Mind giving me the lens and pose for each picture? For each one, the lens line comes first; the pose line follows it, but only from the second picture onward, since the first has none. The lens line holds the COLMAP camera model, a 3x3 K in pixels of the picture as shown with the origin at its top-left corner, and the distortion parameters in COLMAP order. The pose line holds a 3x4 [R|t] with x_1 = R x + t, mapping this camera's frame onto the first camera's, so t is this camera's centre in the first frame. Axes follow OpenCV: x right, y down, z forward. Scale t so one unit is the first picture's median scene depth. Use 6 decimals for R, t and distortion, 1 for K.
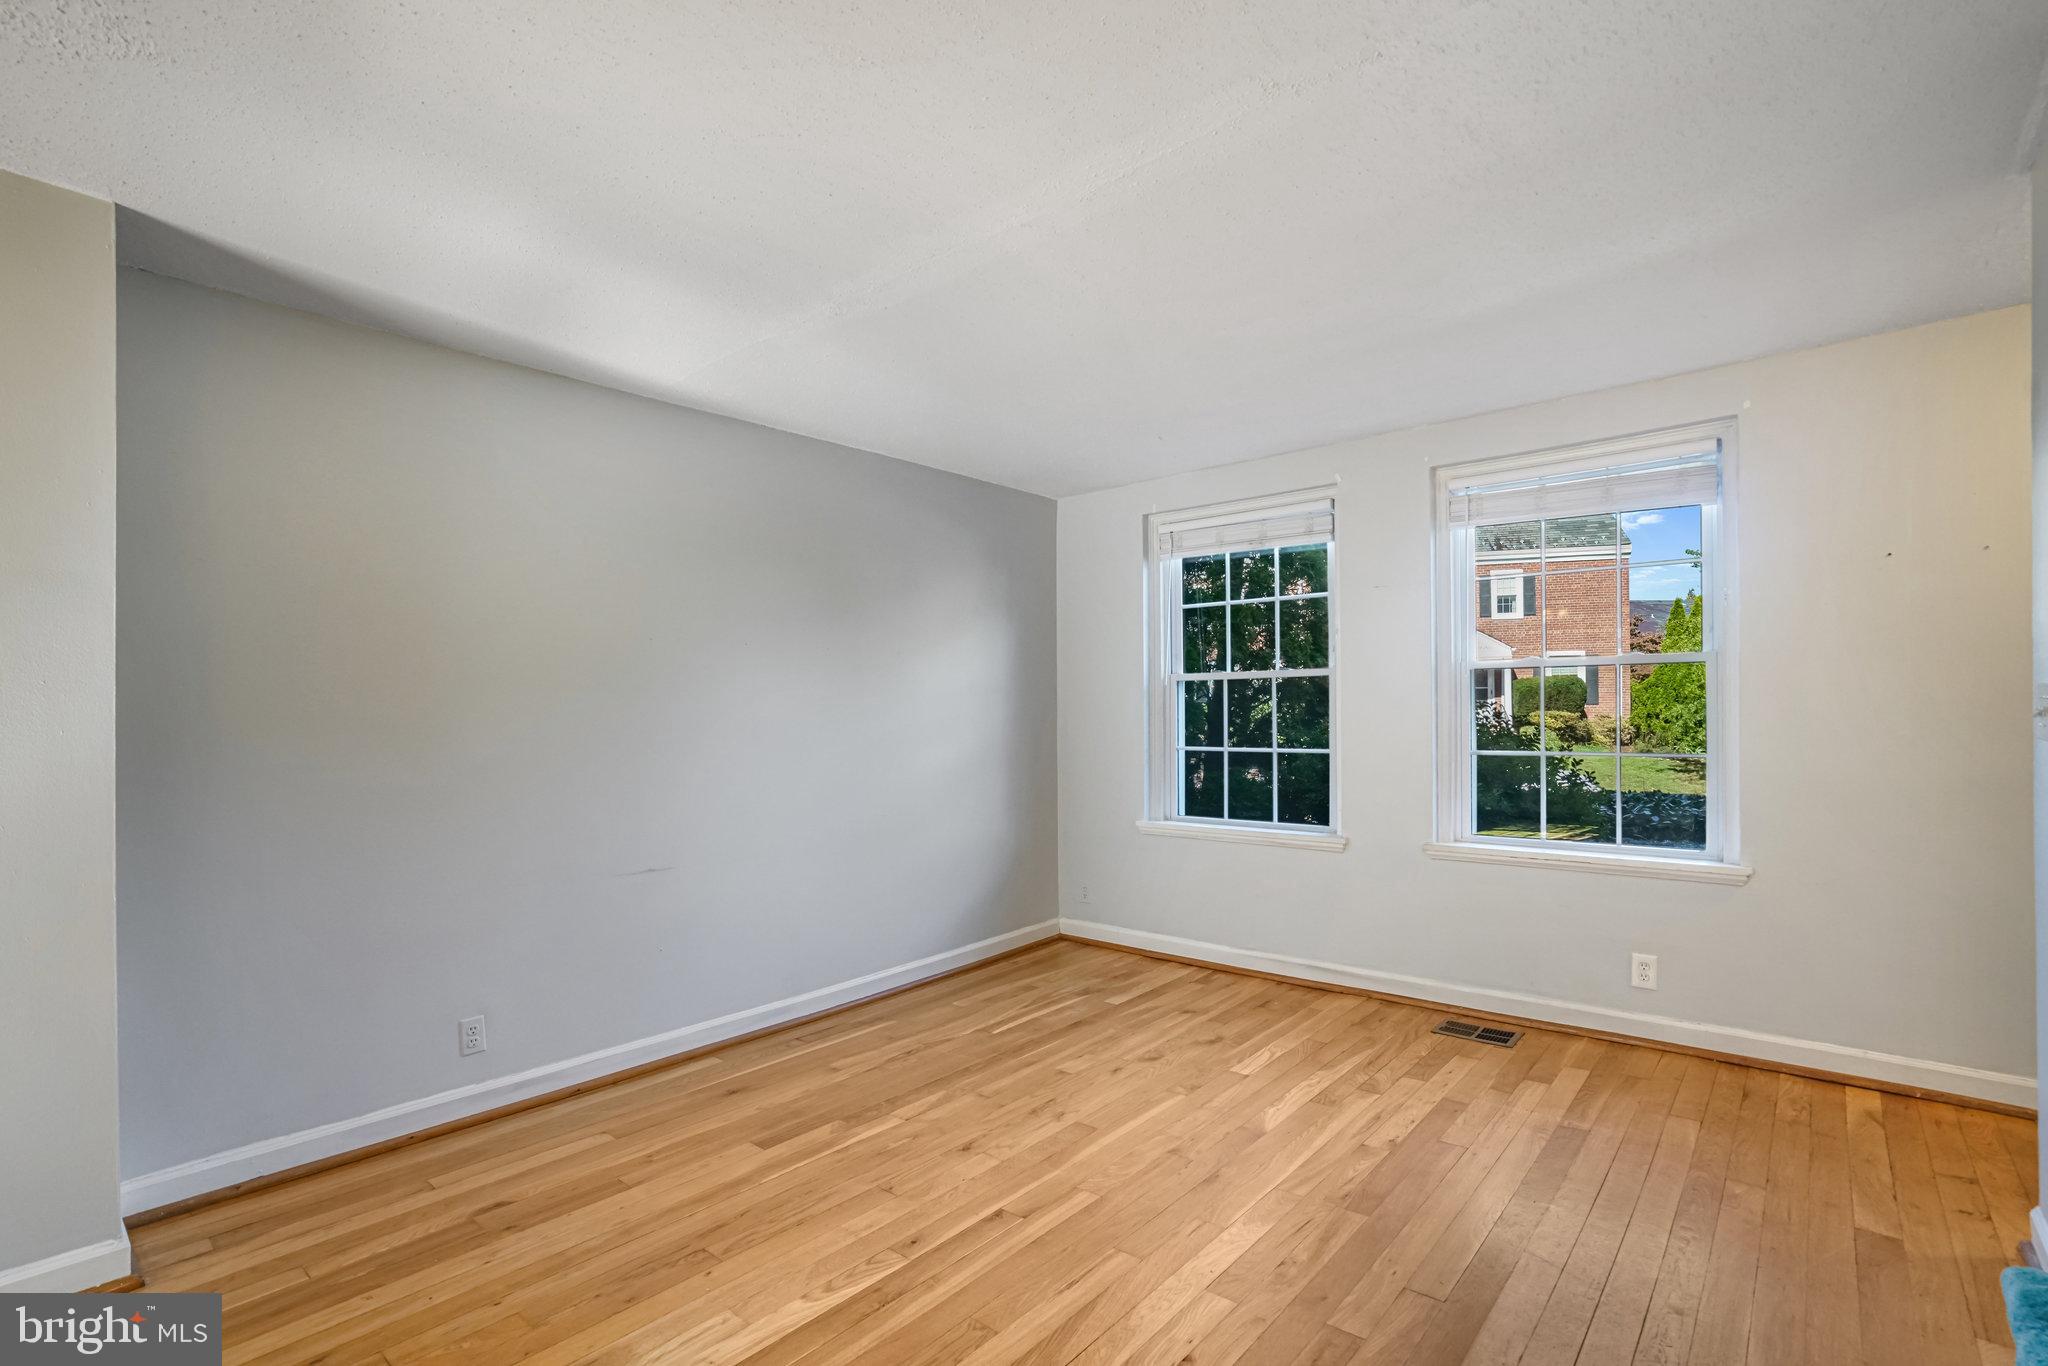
lens RADIAL K [[971.8, 0, 1006.0], [0, 971.8, 688.8], [0, 0, 1]] dist [-0.008489, 0.006439]
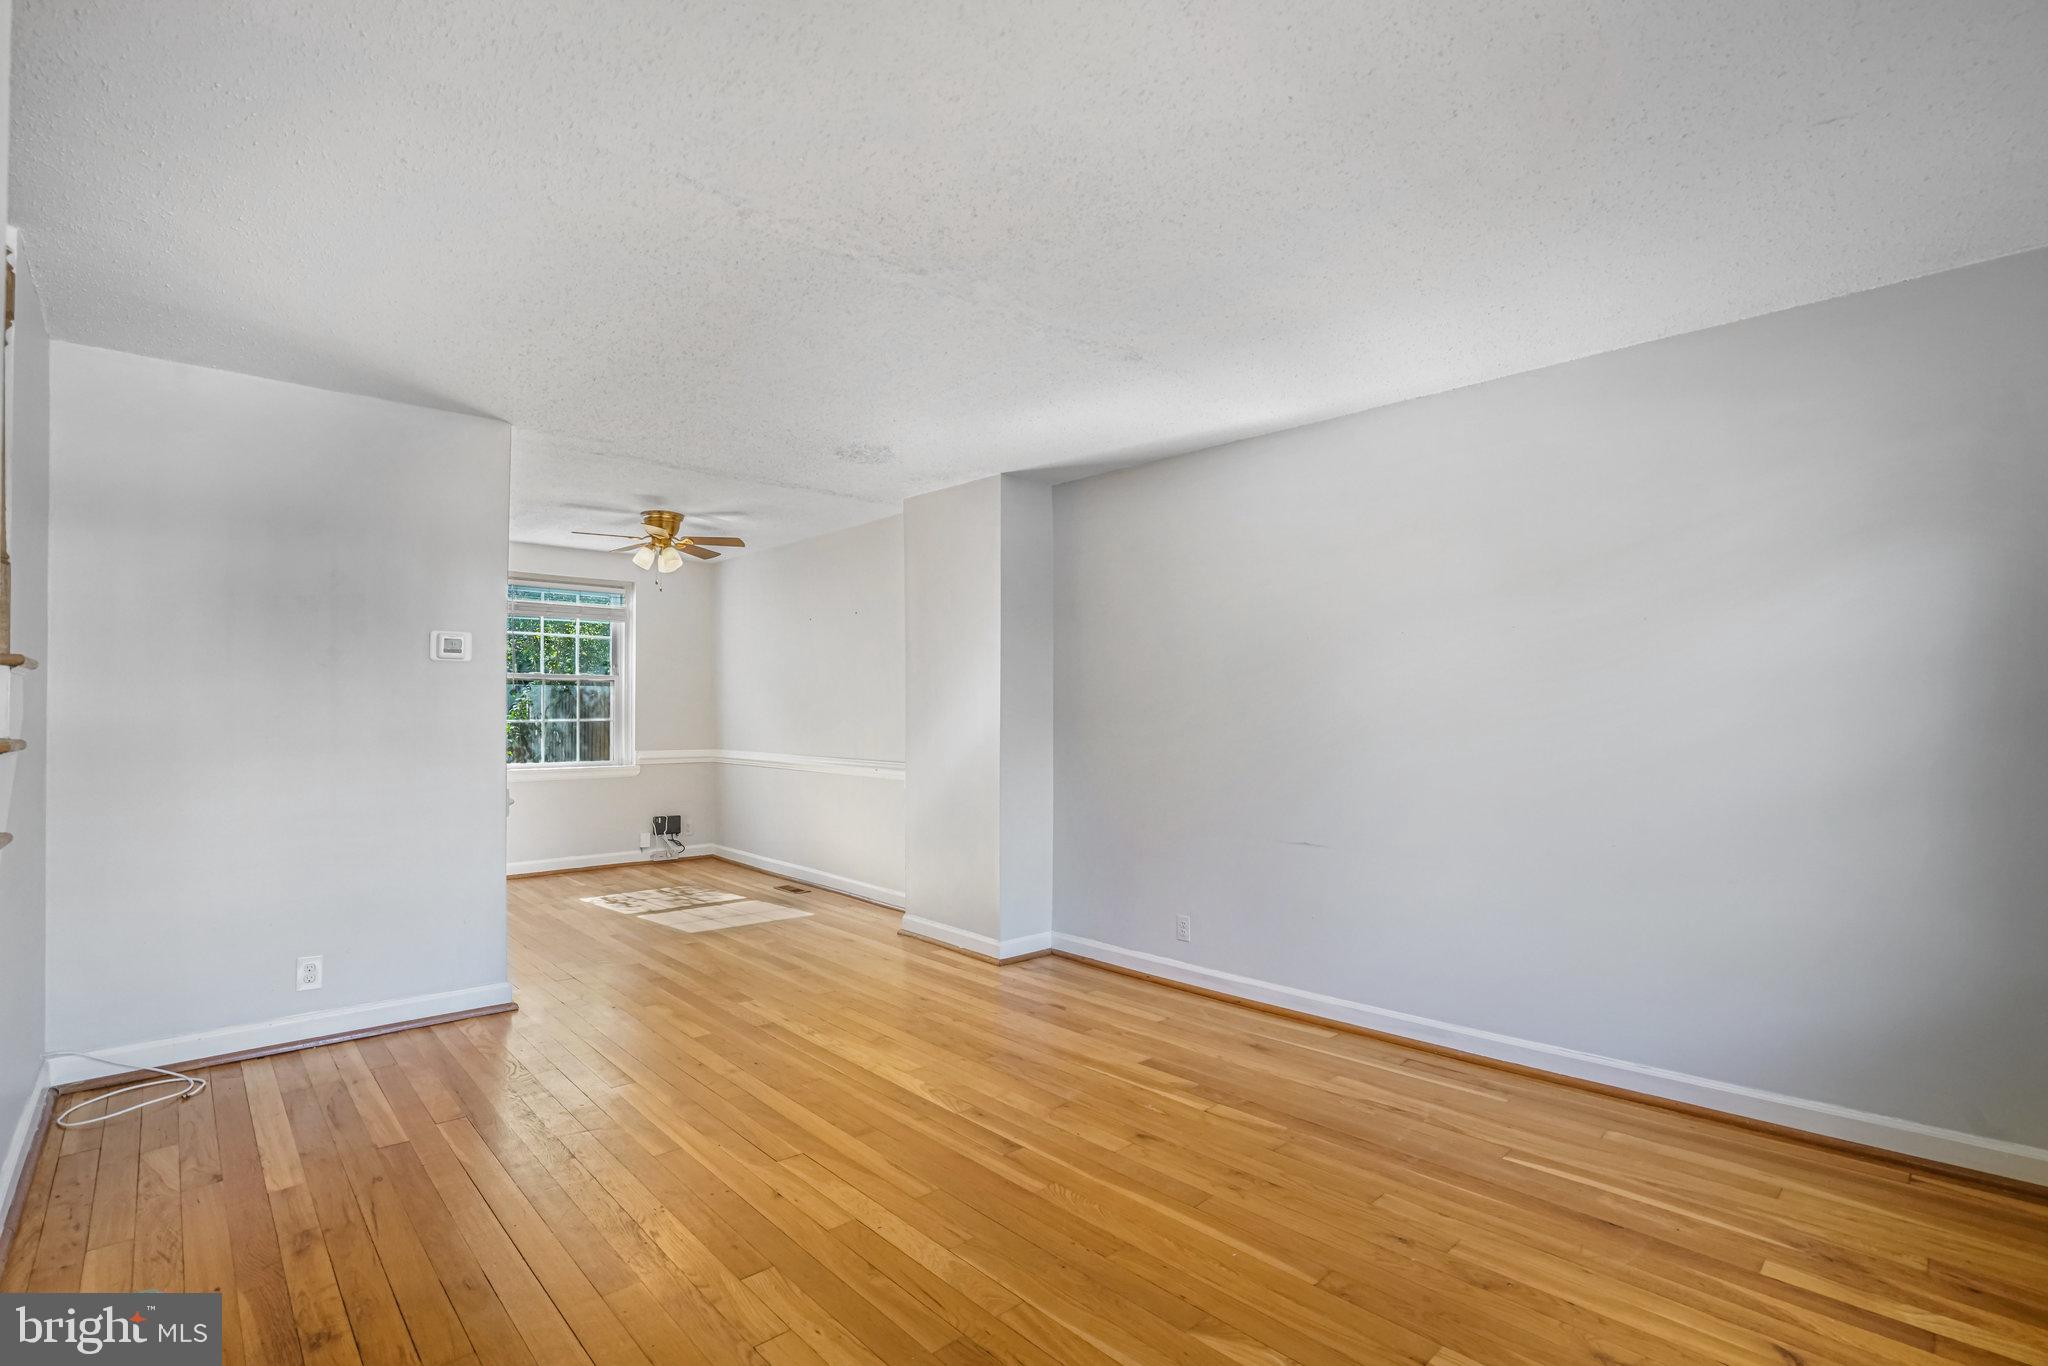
lens RADIAL K [[971.8, 0, 1010.9], [0, 971.8, 690.6], [0, 0, 1]] dist [-0.008489, 0.006439]
pose [[-0.142697, -0.026731, -0.989405, 0.827698], [0.031687, 0.998999, -0.031561, 0.041813], [0.989259, -0.035855, -0.141707, 0.878632]]
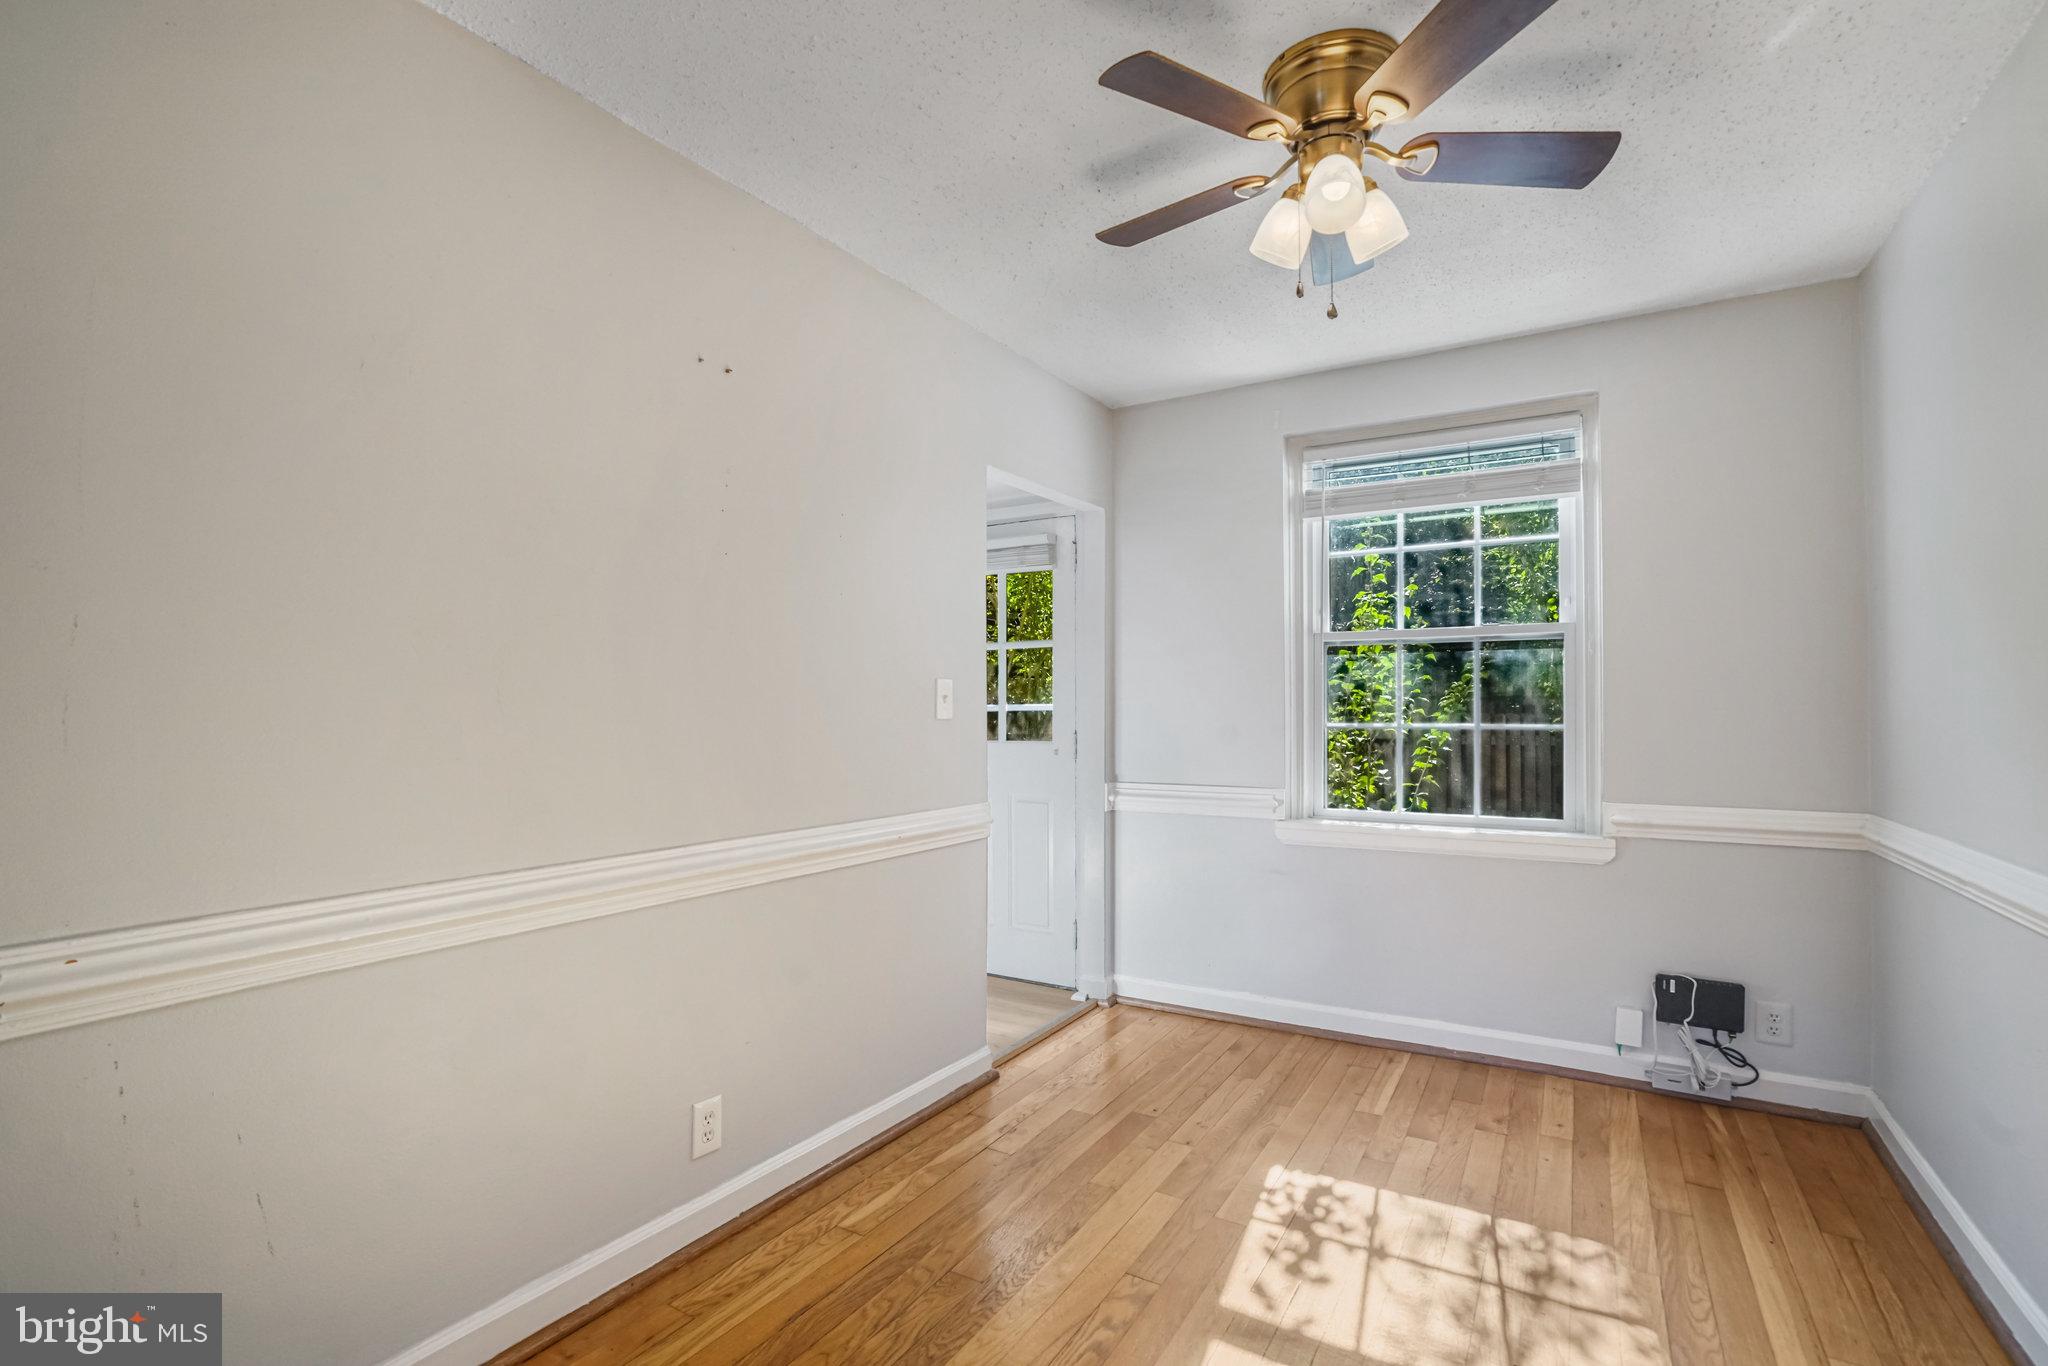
lens RADIAL K [[971.8, 0, 1001.2], [0, 971.8, 717.8], [0, 0, 1]] dist [-0.008489, 0.006439]
pose [[-0.987265, 0.000971, -0.159081, 0.387477], [0.002975, 0.999919, -0.012363, 0.031904], [0.159056, -0.012679, -0.987188, 0.763783]]
